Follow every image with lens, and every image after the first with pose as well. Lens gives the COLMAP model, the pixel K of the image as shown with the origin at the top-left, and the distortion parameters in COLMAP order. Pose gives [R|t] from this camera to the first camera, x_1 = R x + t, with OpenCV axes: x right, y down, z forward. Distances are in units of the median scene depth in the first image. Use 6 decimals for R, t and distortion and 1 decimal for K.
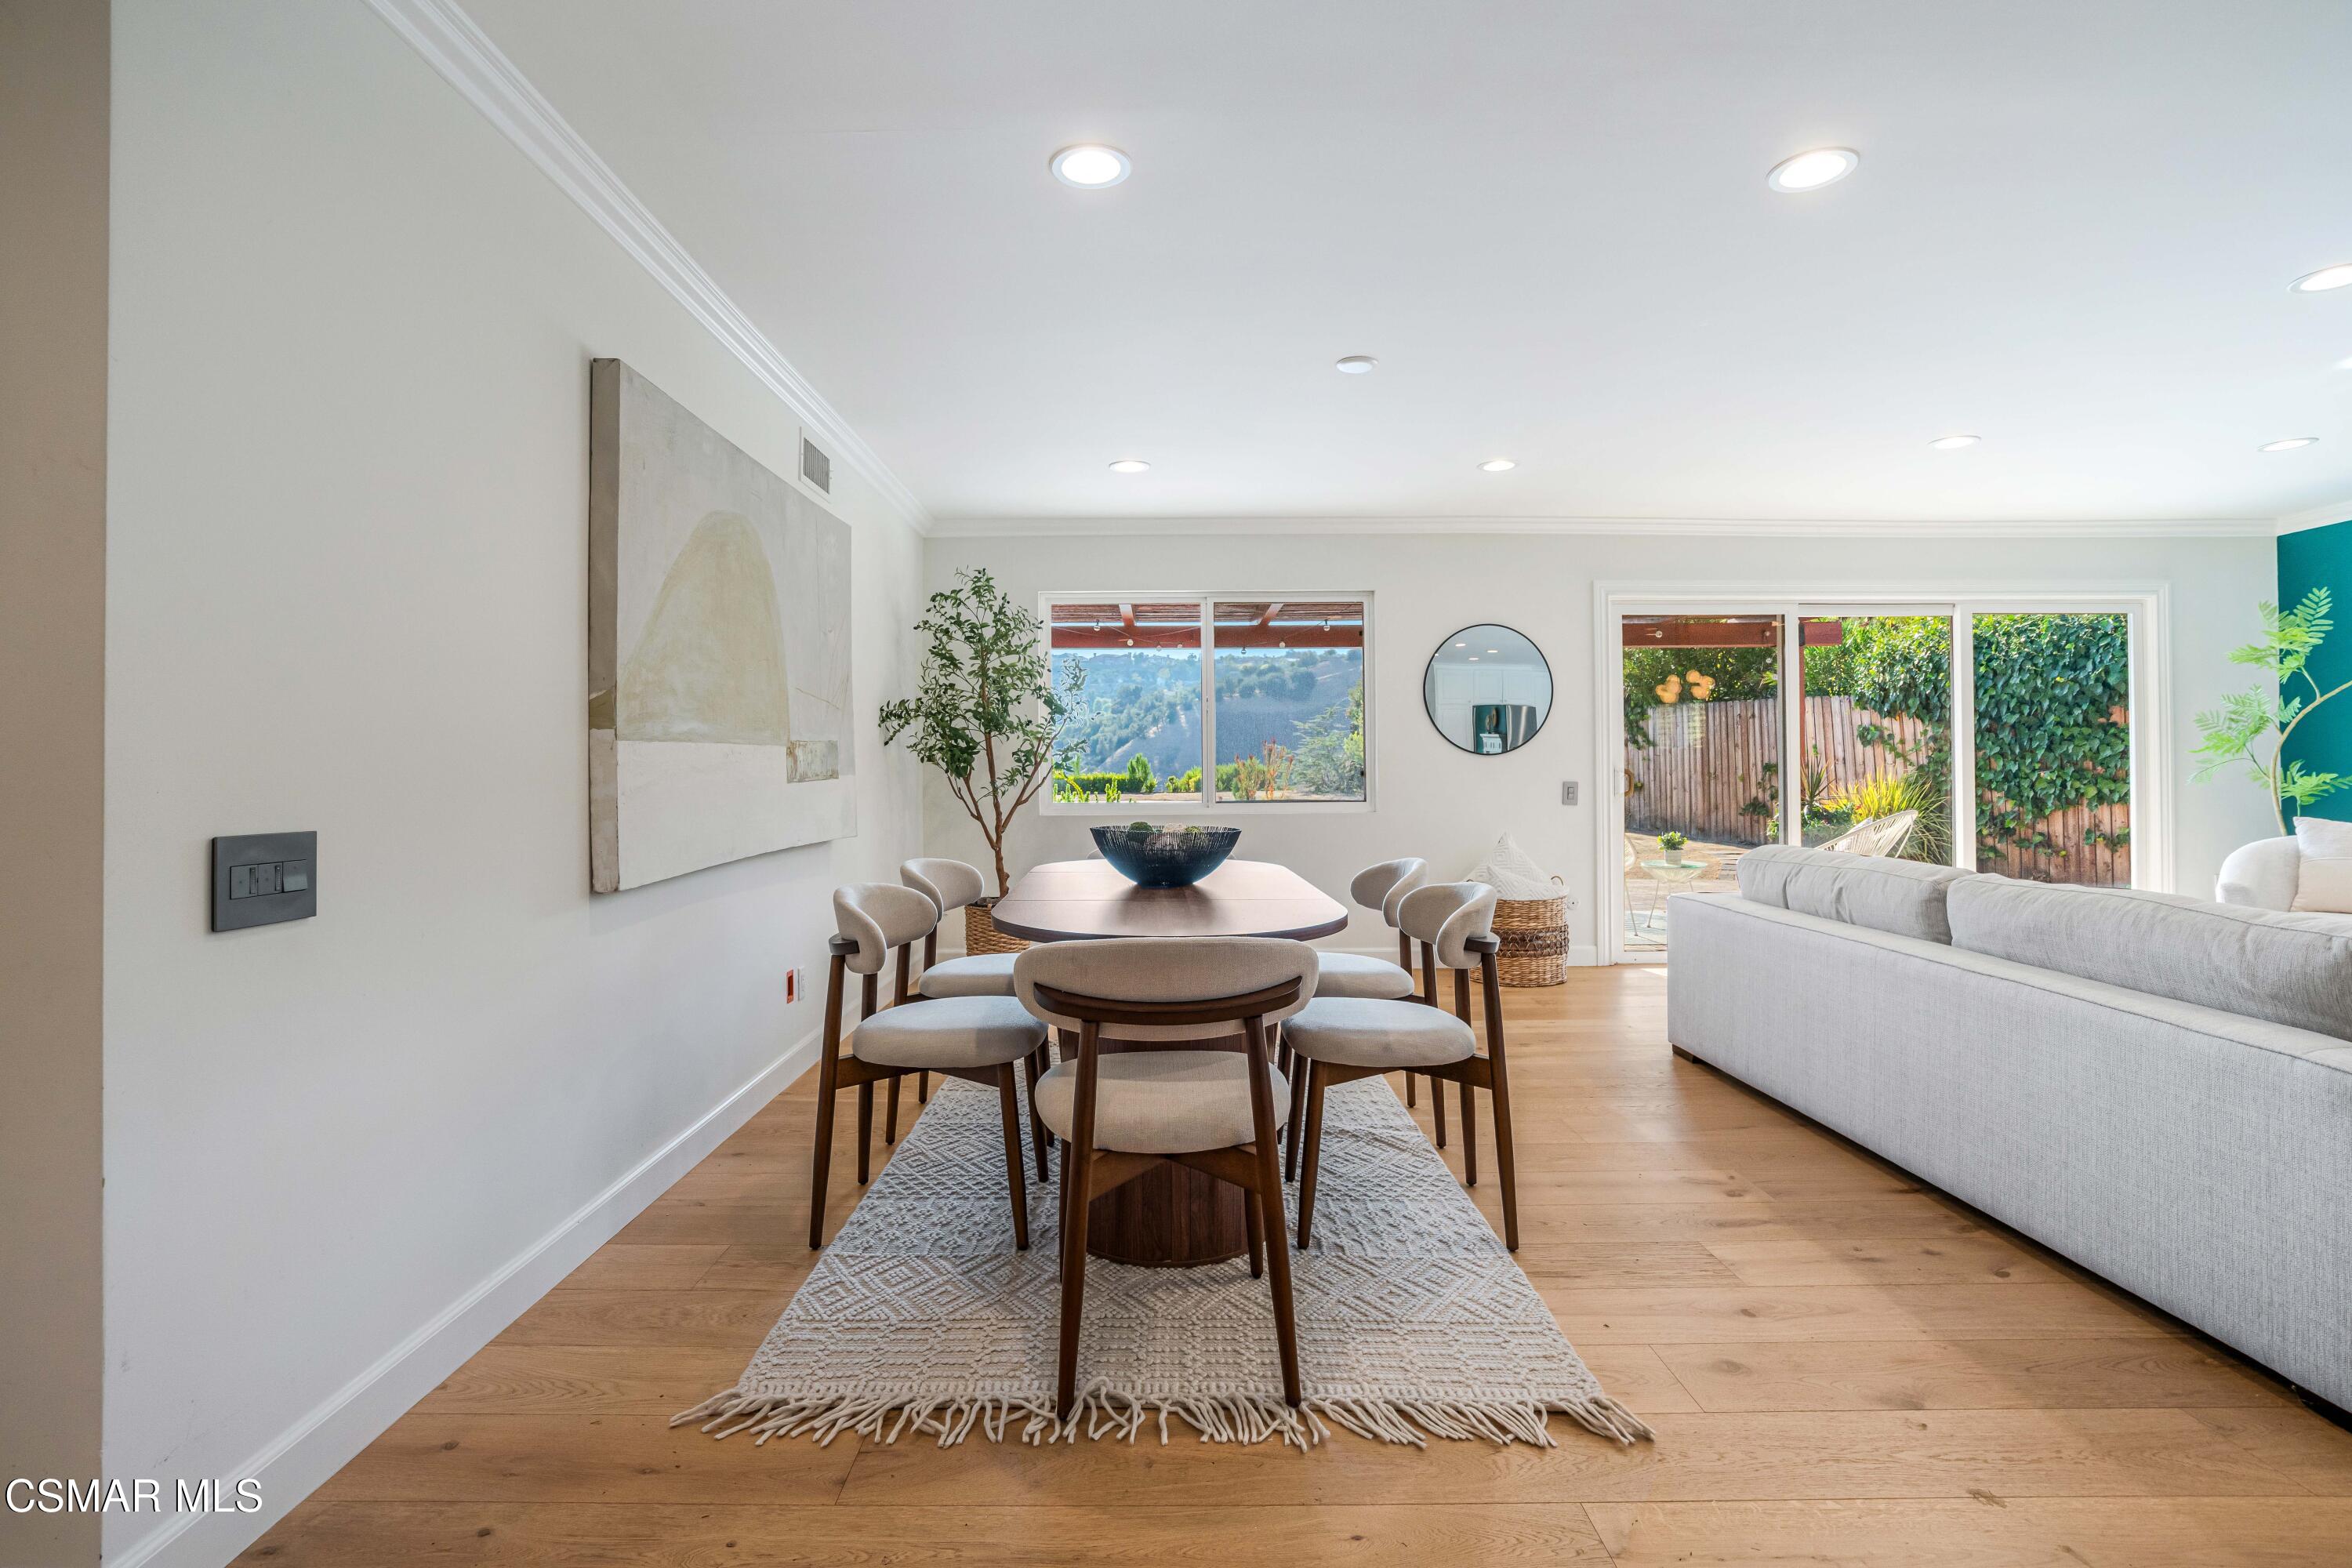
lens RADIAL K [[1098.5, 0, 1173.1], [0, 1098.5, 763.9], [0, 0, 1]] dist [-0.041484, 0.014925]
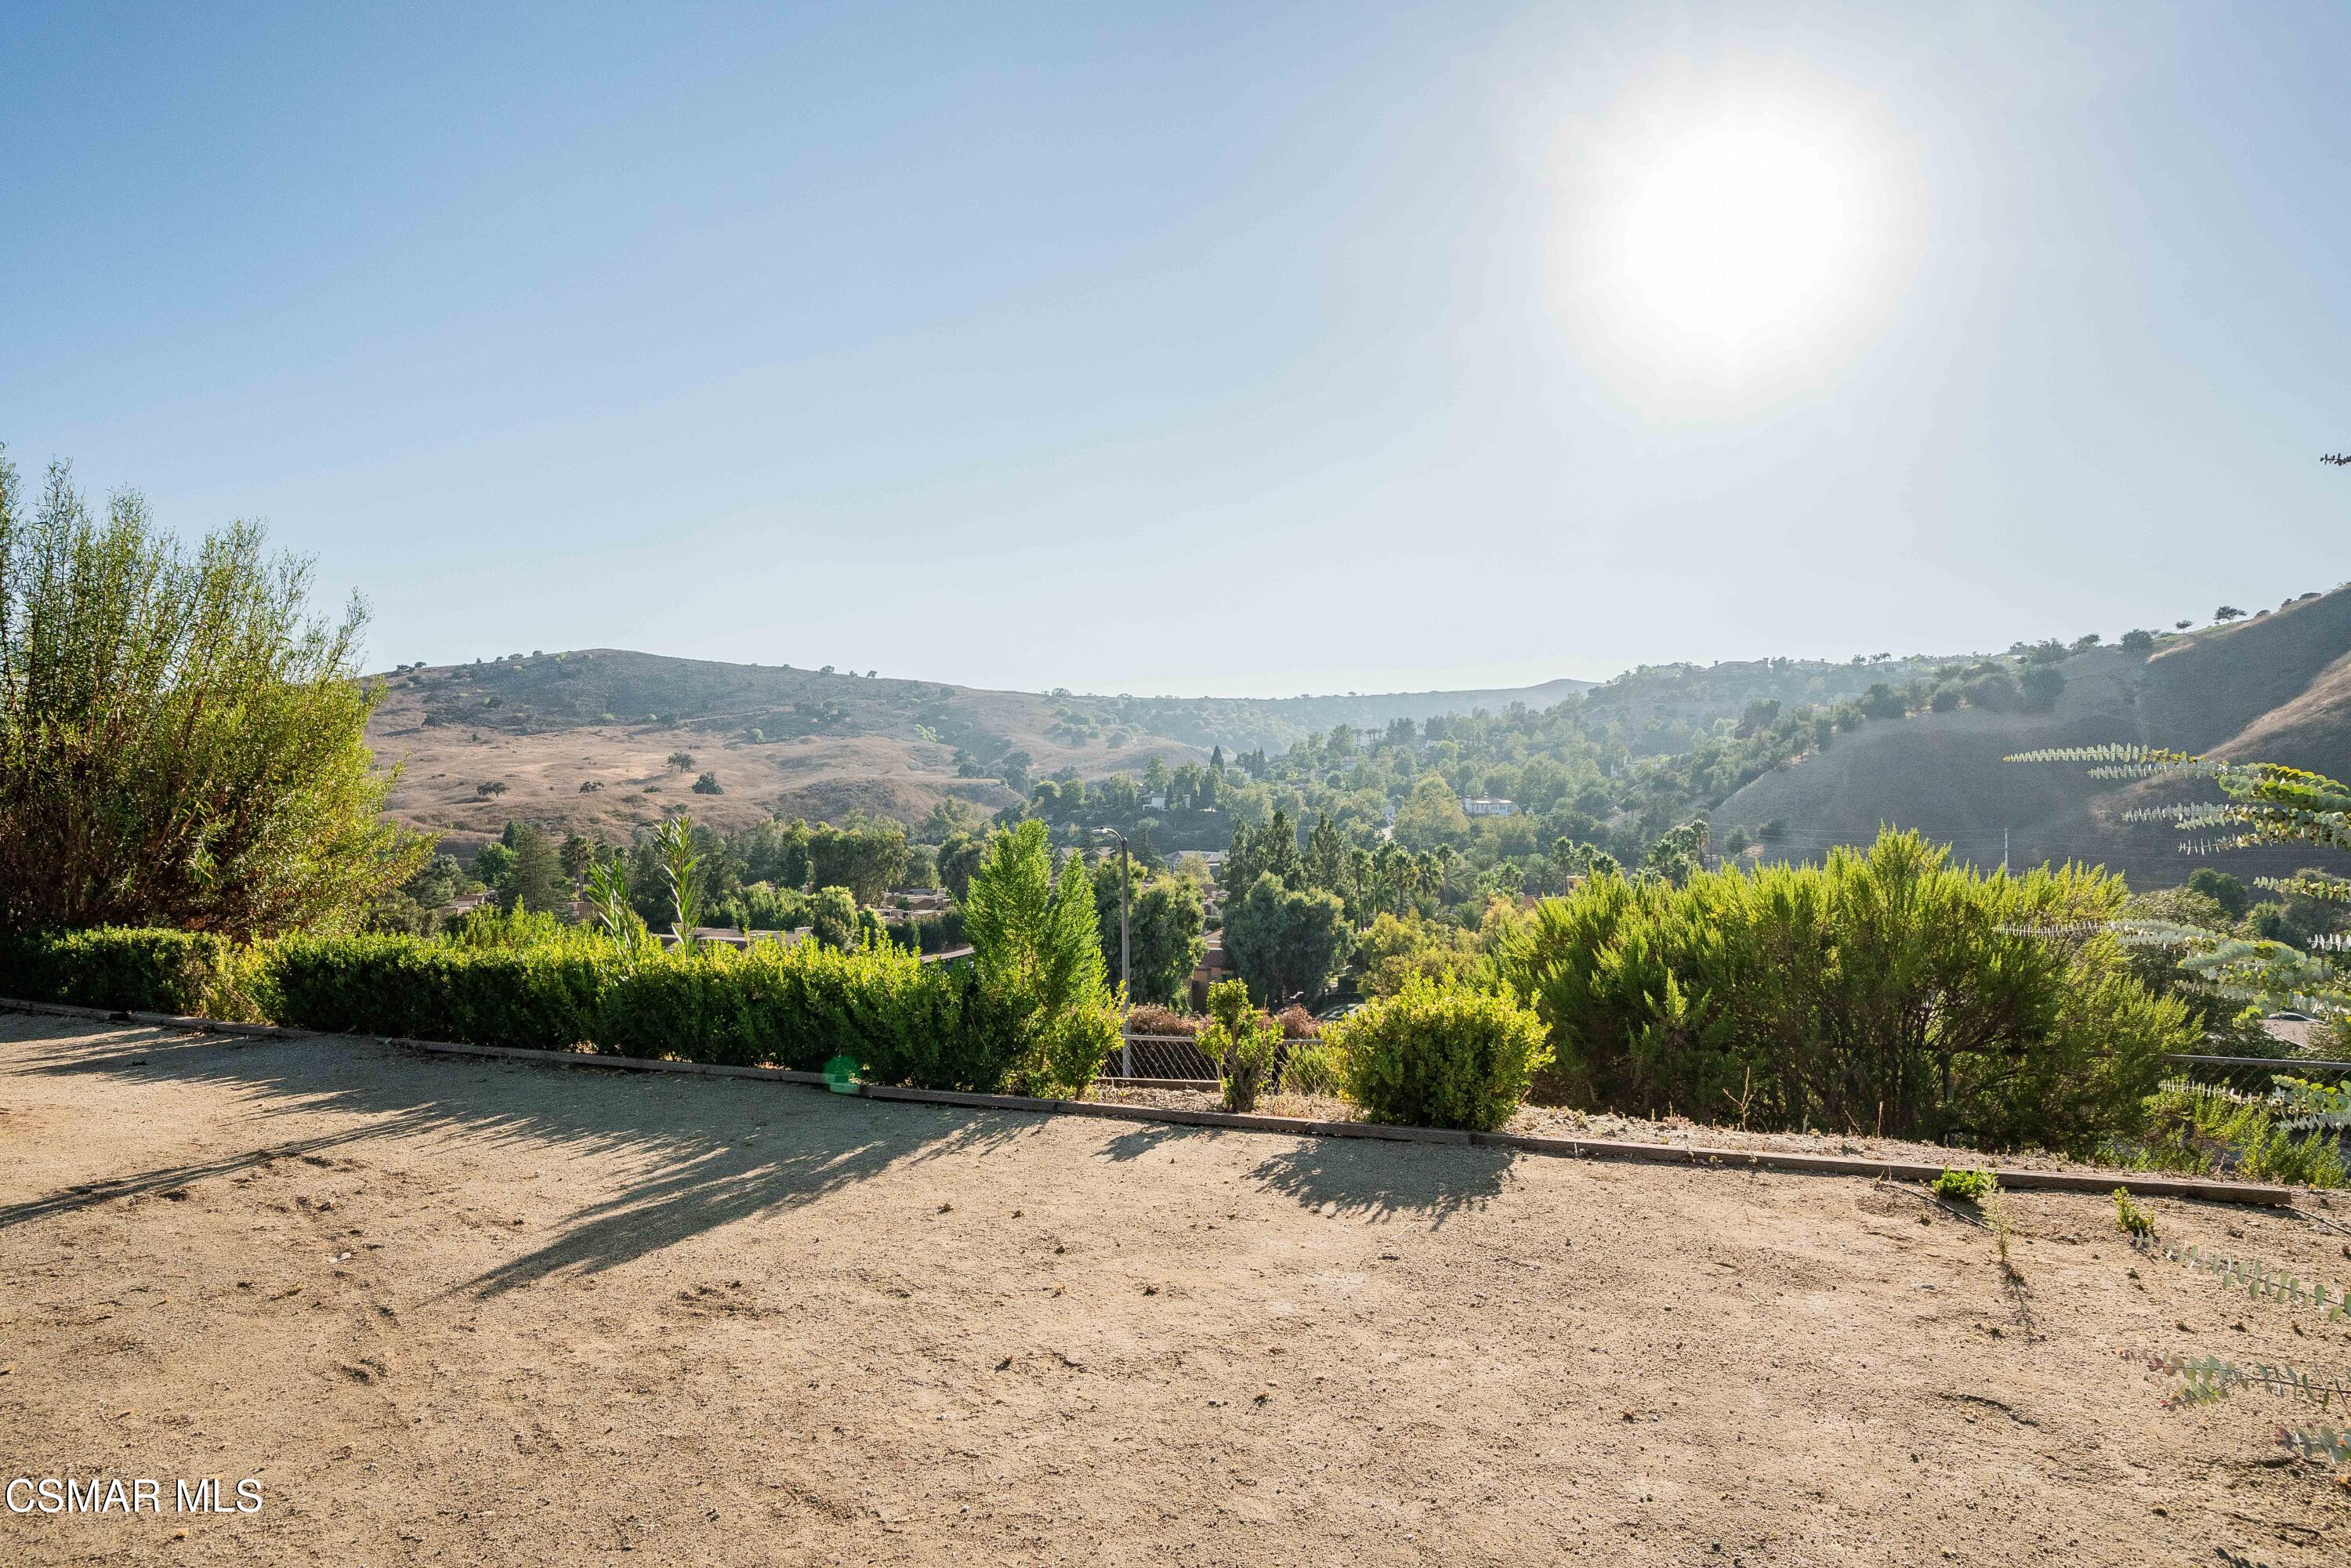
lens RADIAL K [[1281.2, 0, 1161.0], [0, 1281.2, 789.5], [0, 0, 1]] dist [-0.033813, 0.020656]
pose [[0.882939, -0.005919, -0.469451, 0.393294], [0.000020, 0.999921, -0.012571, -0.069204], [0.469488, 0.011090, 0.882869, 4.779043]]
